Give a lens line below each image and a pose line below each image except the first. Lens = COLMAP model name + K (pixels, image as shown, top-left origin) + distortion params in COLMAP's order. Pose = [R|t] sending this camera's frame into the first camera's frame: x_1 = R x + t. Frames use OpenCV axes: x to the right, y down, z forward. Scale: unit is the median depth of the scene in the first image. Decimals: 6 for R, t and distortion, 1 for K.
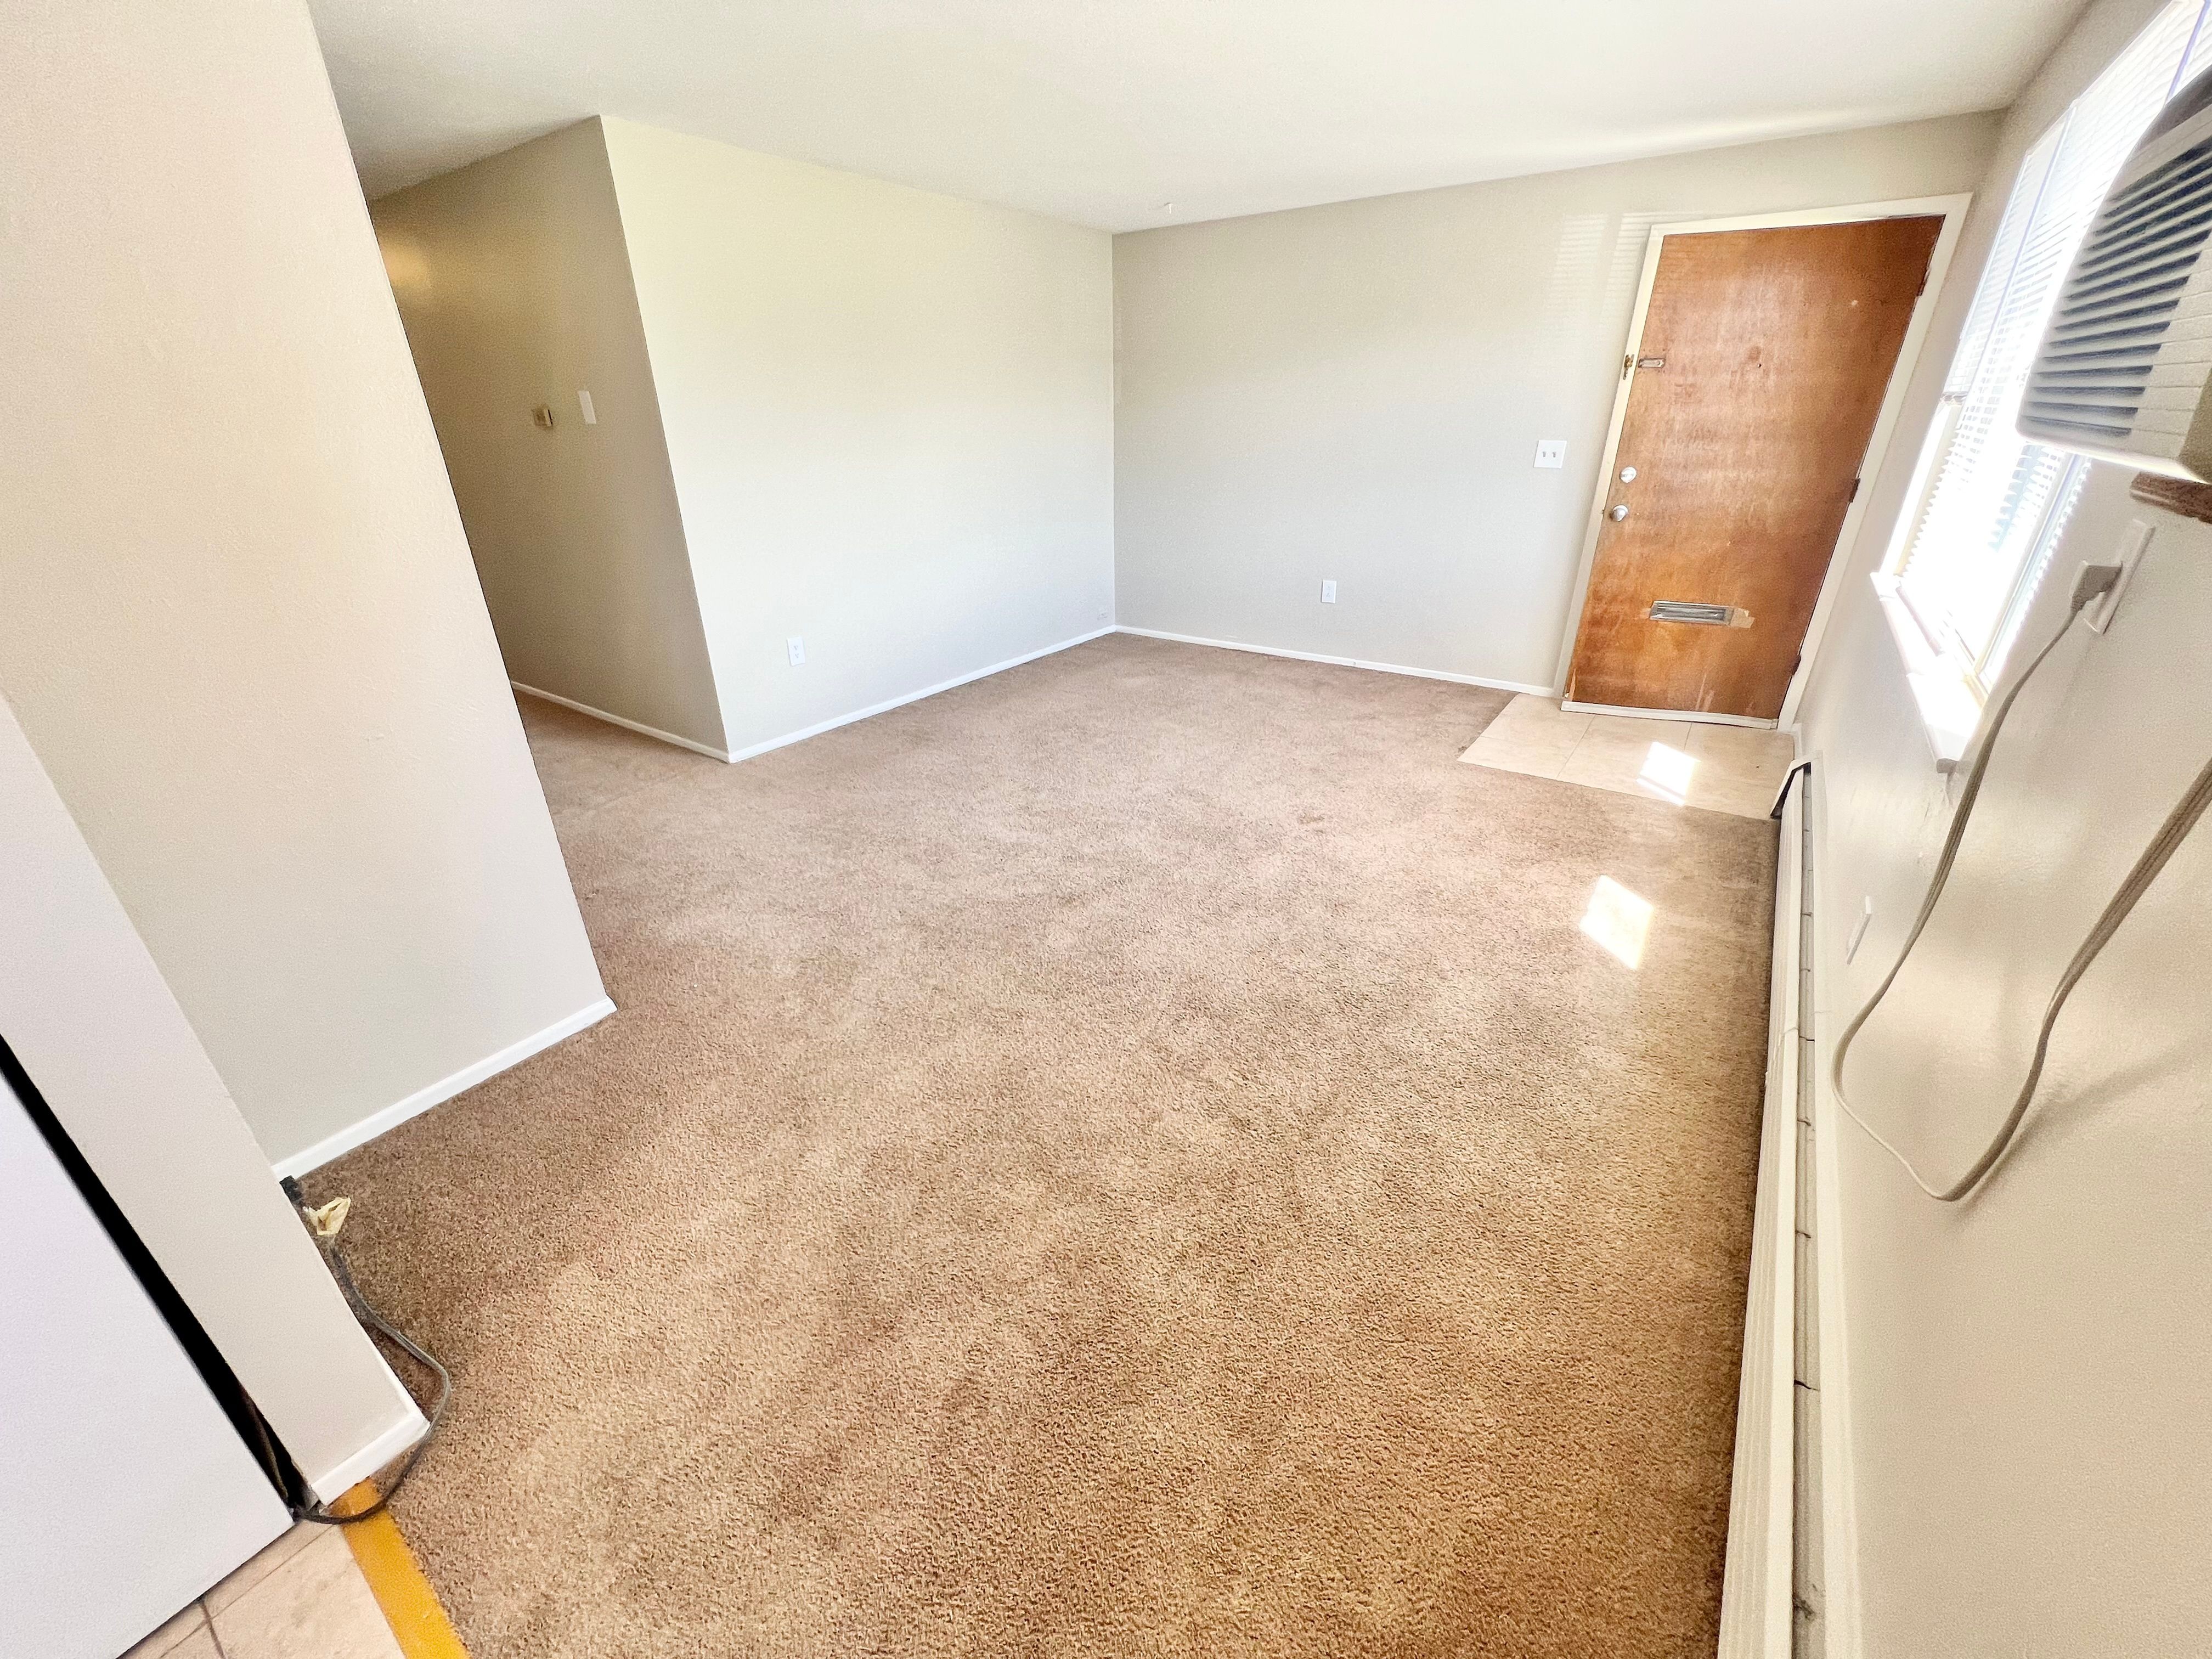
lens RADIAL K [[886.7, 0, 1099.3], [0, 886.7, 823.4], [0, 0, 1]] dist [0.002223, -0.000149]
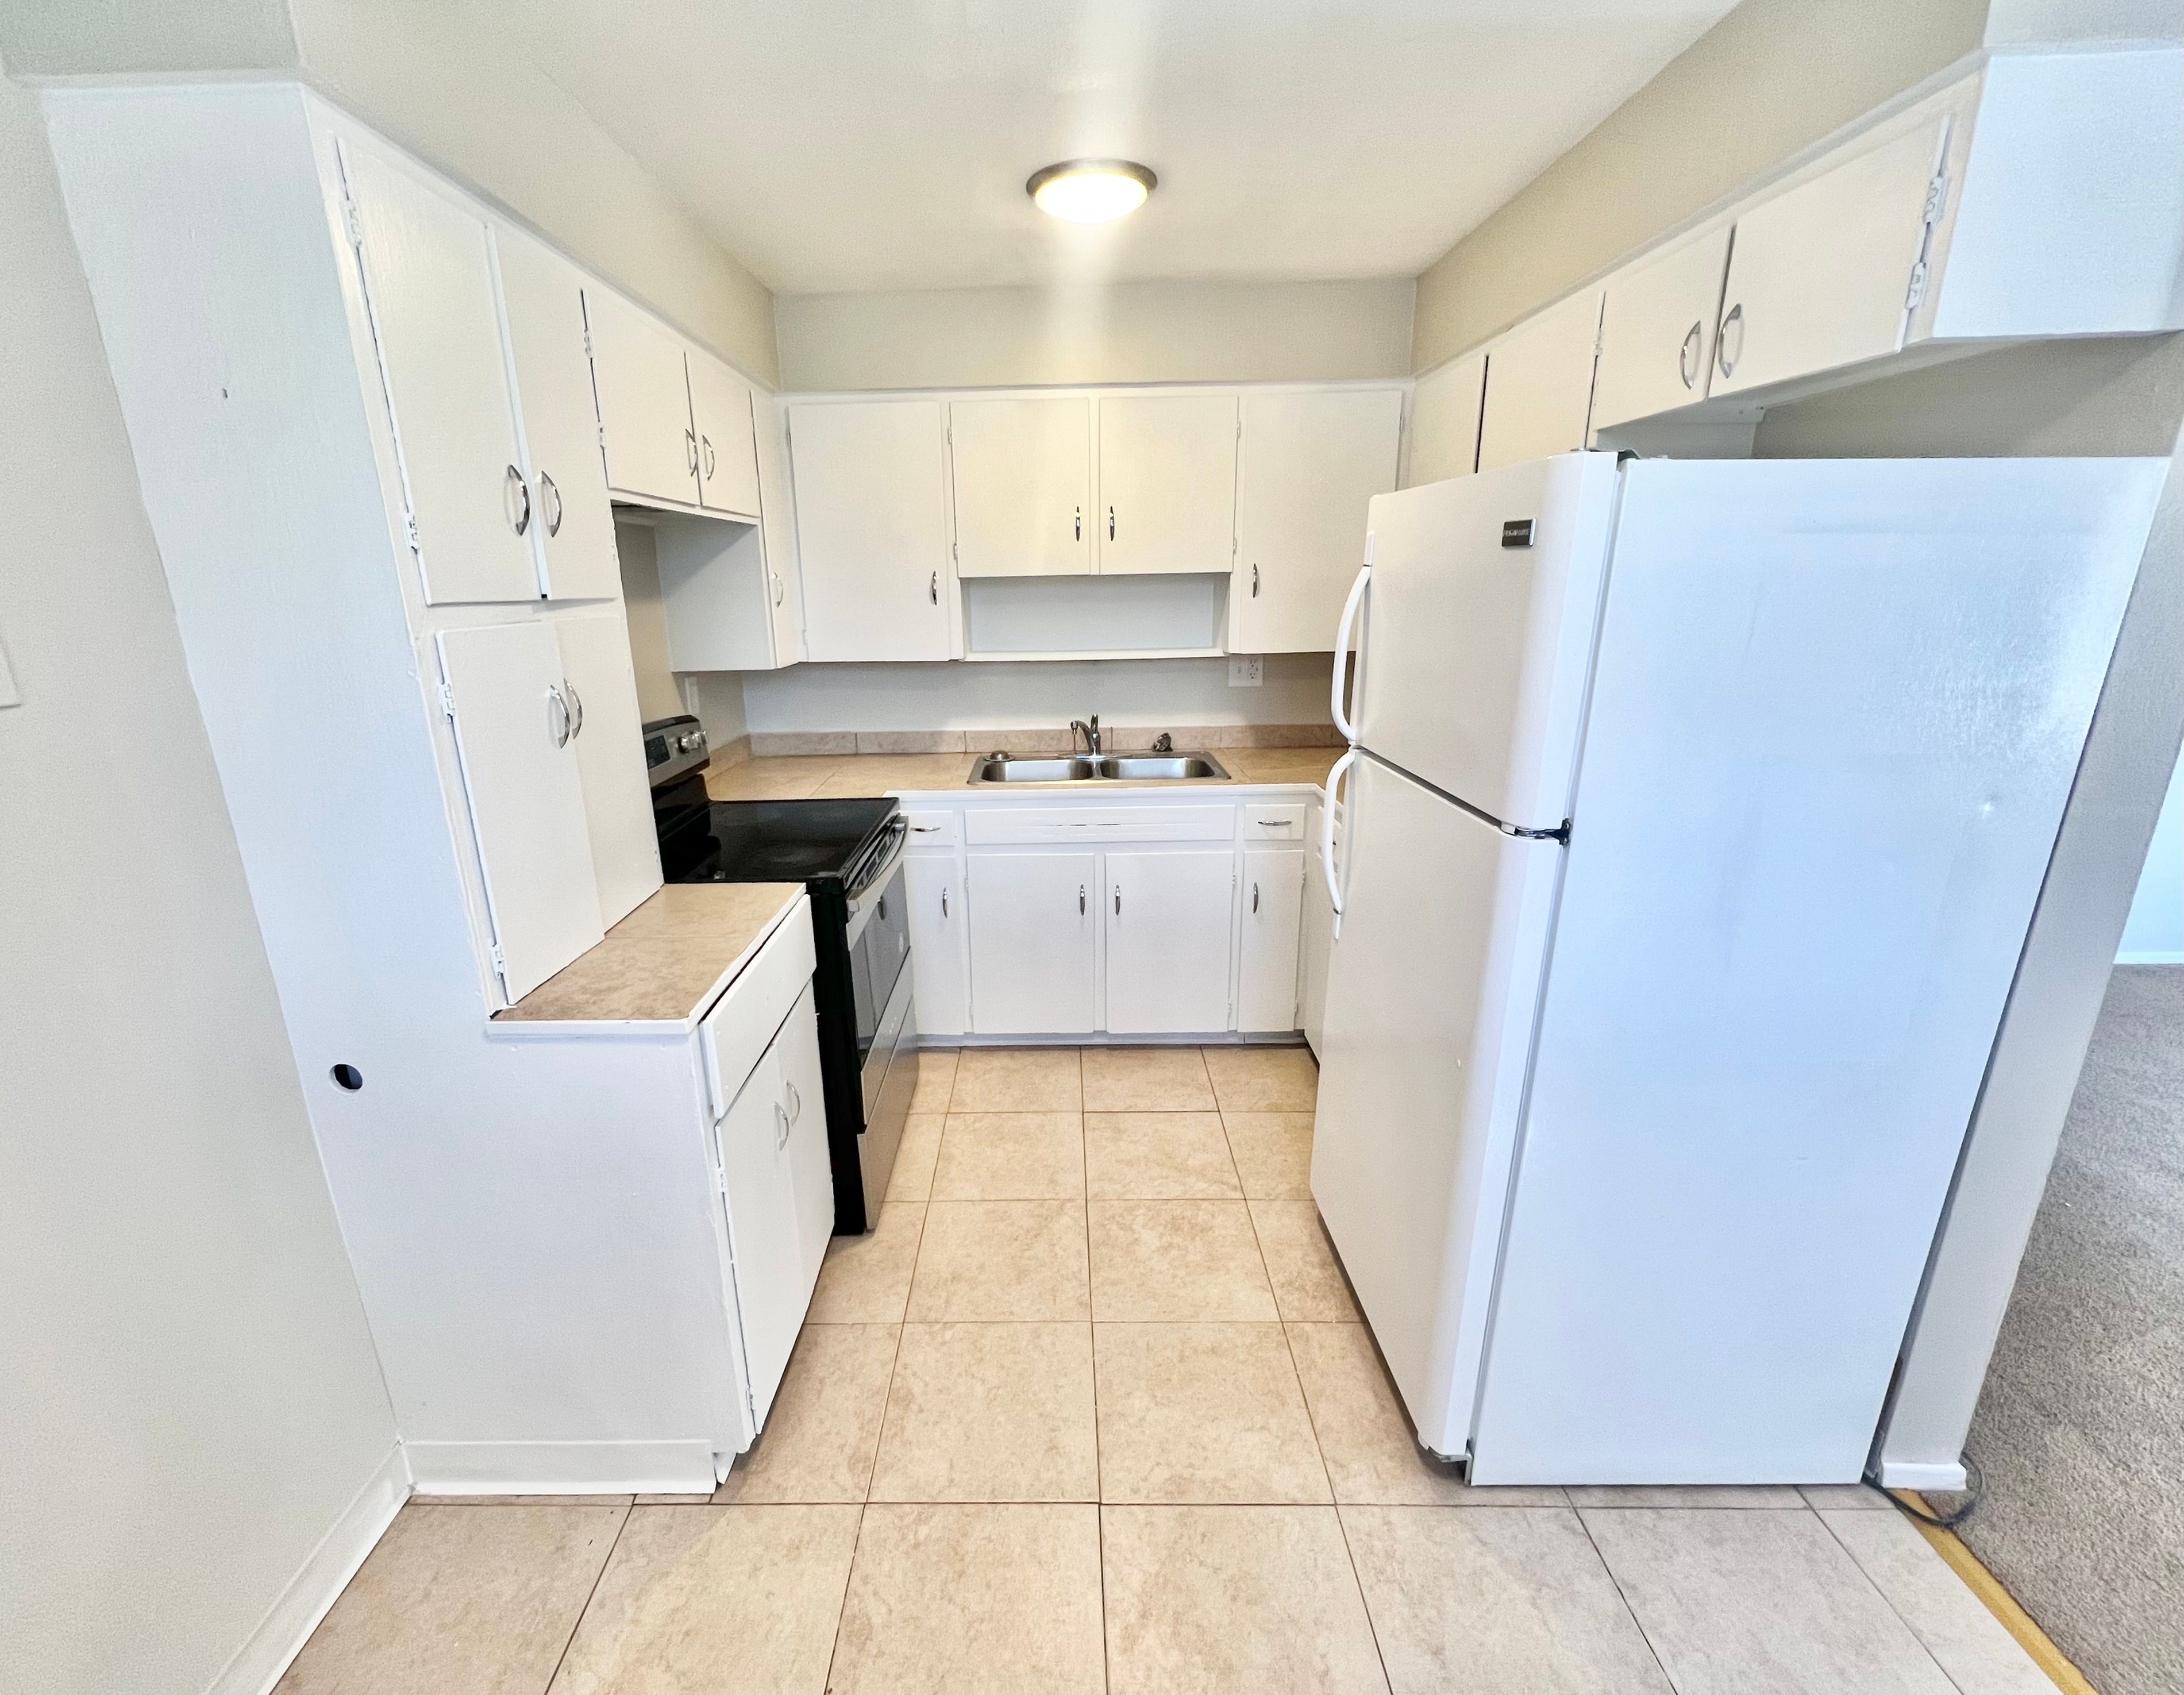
lens RADIAL K [[942.1, 0, 1085.7], [0, 942.1, 847.0], [0, 0, 1]] dist [0.001719, 0.000105]
pose [[0.570770, 0.231654, -0.787755, -0.601435], [-0.340384, 0.939816, 0.029744, 0.263144], [0.747235, 0.251162, 0.615270, -0.647657]]
